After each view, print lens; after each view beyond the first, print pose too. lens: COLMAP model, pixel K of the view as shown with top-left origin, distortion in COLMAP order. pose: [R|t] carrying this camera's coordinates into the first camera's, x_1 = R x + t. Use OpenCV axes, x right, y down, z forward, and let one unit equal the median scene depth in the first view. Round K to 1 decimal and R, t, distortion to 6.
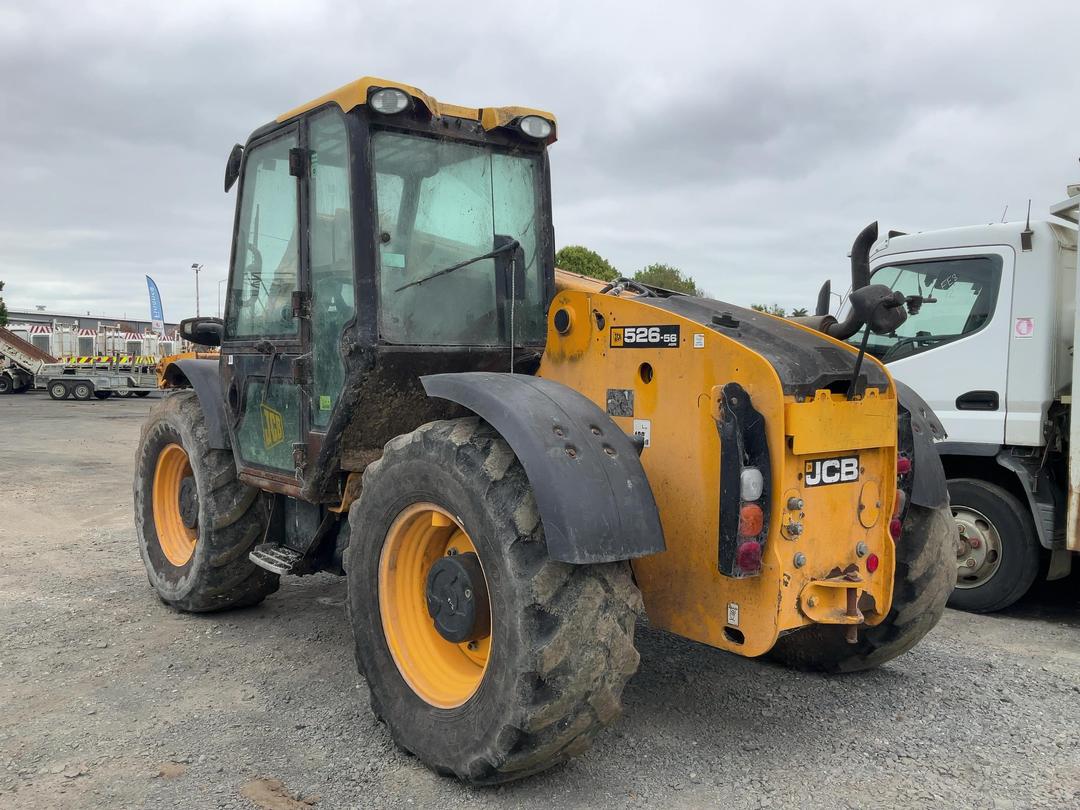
lens RADIAL K [[978.2, 0, 537.7], [0, 978.2, 397.6], [0, 0, 1]] dist [0.132007, -0.253292]
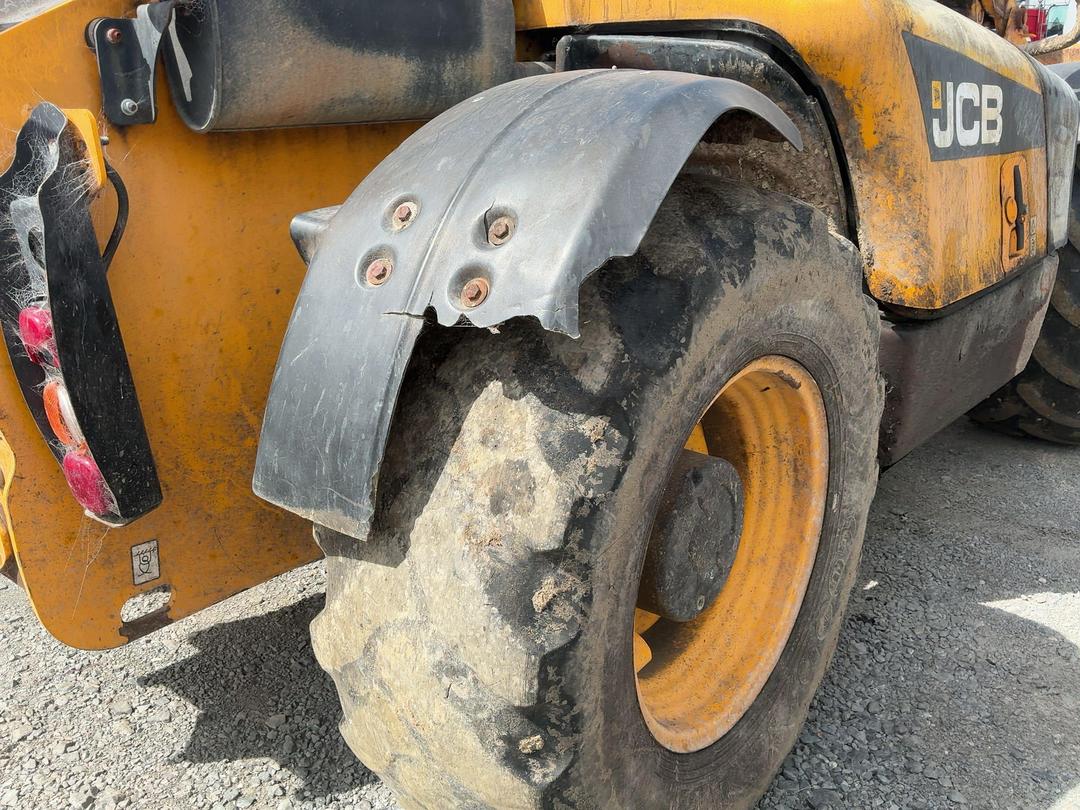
lens RADIAL K [[978.2, 0, 537.7], [0, 978.2, 397.6], [0, 0, 1]] dist [0.132007, -0.253292]
pose [[0.196245, 0.294781, -0.935196, 0.833883], [-0.013687, 0.954472, 0.297985, -0.026224], [0.980459, -0.045678, 0.191345, 1.194205]]
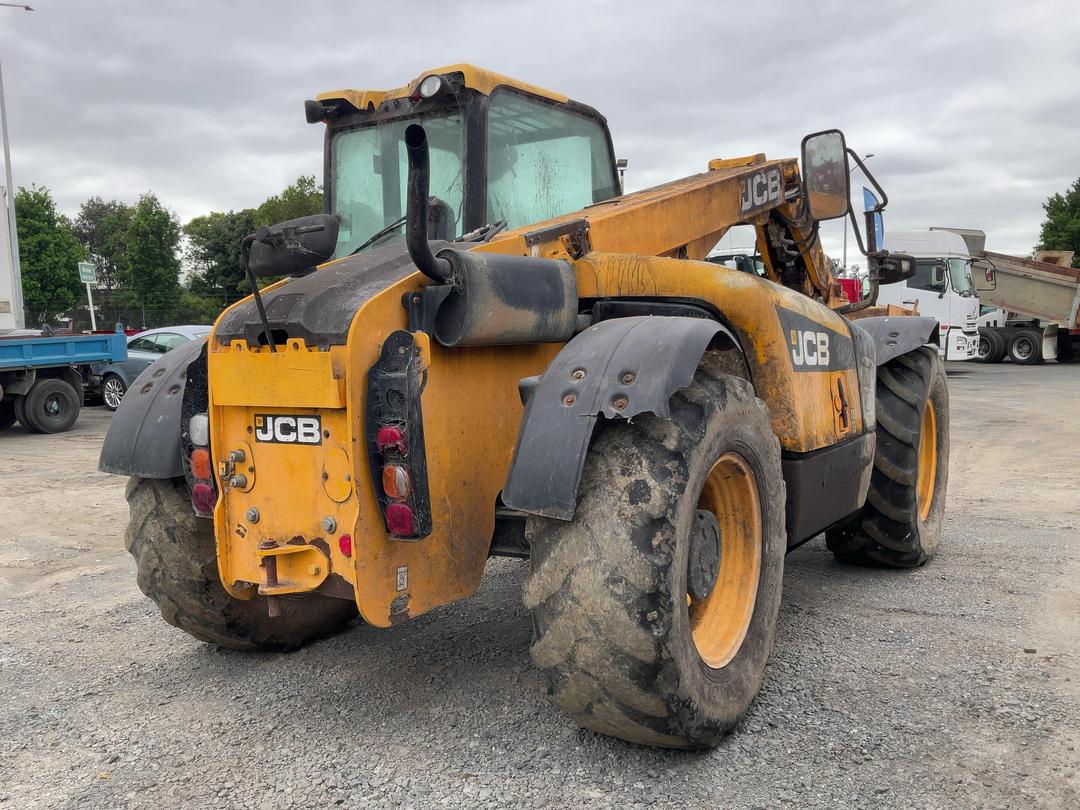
lens RADIAL K [[978.2, 0, 537.7], [0, 978.2, 397.6], [0, 0, 1]] dist [0.132007, -0.253292]
pose [[0.324325, 0.050928, -0.944574, 1.226573], [-0.011097, 0.998686, 0.050035, -0.003255], [0.945881, -0.005746, 0.324464, 0.917318]]
